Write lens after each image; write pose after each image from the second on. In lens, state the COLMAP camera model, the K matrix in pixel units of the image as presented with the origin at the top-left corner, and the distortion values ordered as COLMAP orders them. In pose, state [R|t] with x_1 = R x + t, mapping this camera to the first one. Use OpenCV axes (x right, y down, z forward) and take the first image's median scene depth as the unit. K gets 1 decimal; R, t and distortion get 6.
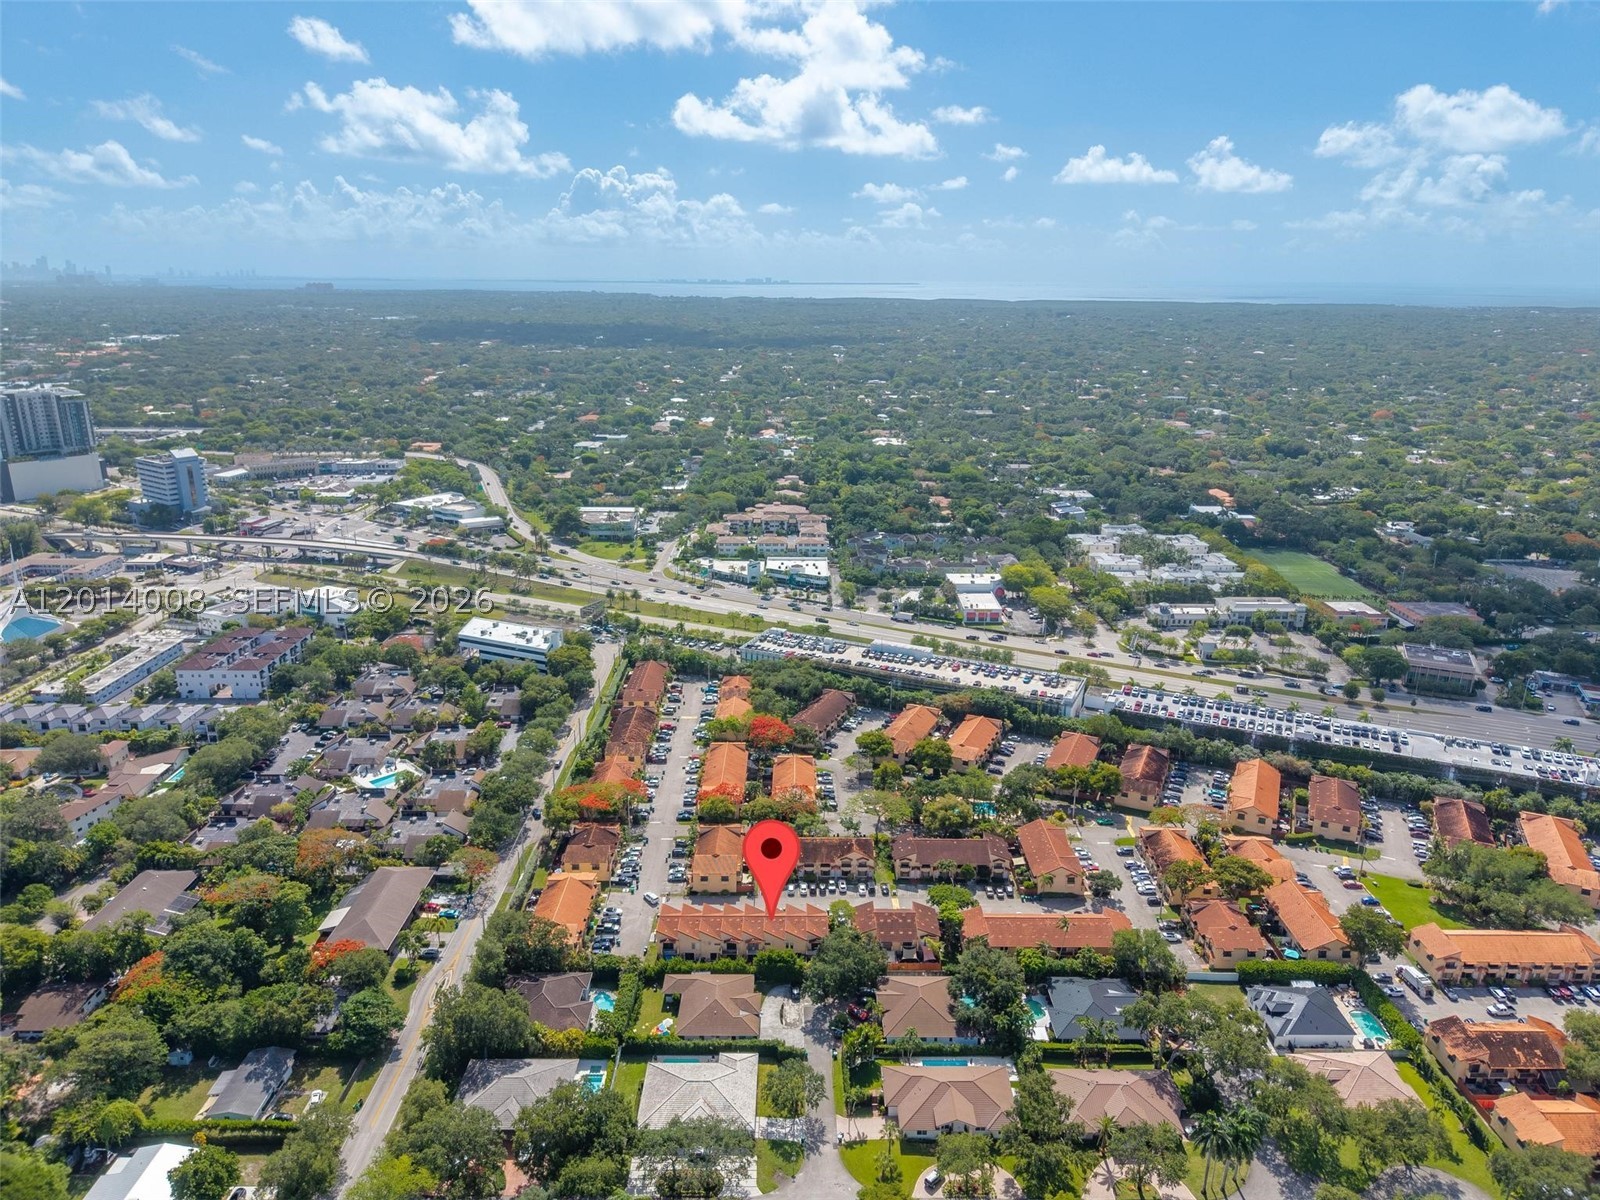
lens RADIAL K [[1076.4, 0, 800.0], [0, 1076.4, 600.0], [0, 0, 1]] dist [0.010069, -0.005118]
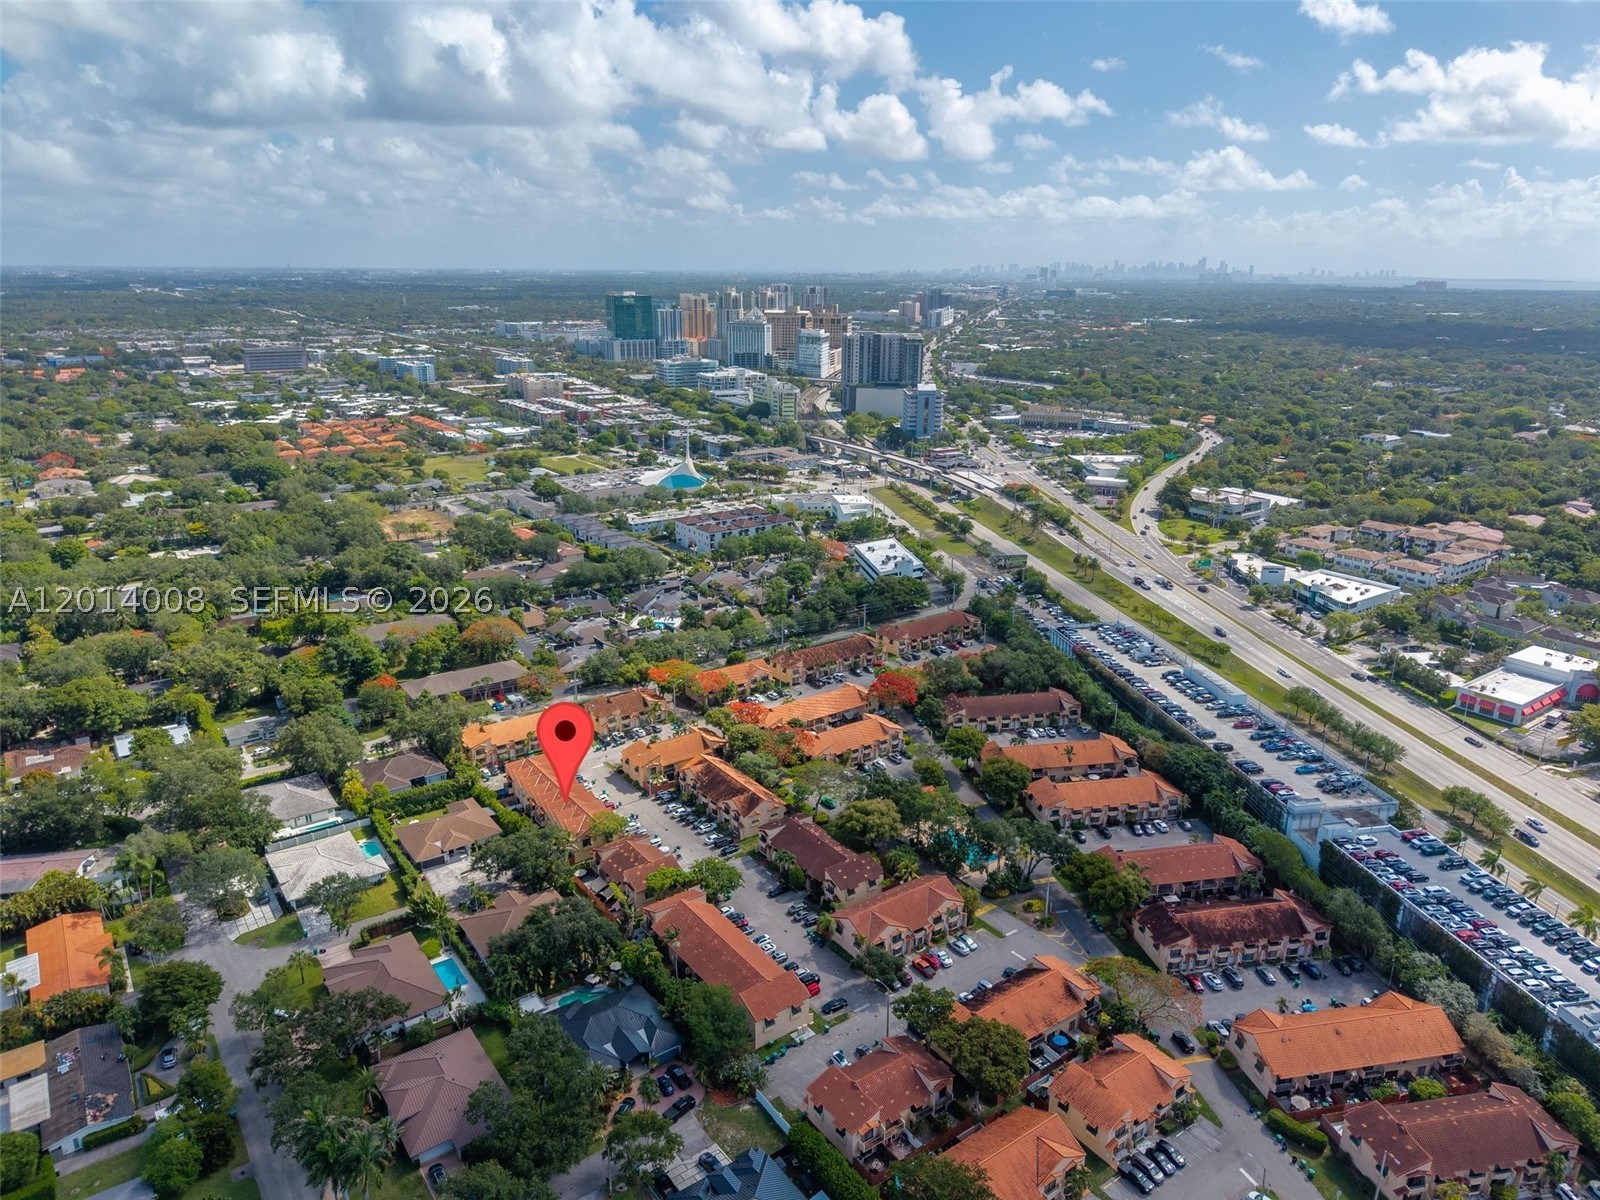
lens RADIAL K [[1083.4, 0, 800.0], [0, 1083.4, 558.0], [0, 0, 1]] dist [0.010005, -0.009562]
pose [[0.582155, 0.209386, -0.785655, 0.510357], [-0.240061, 0.967459, 0.079958, -0.029057], [0.776831, 0.142058, 0.613476, 0.325432]]
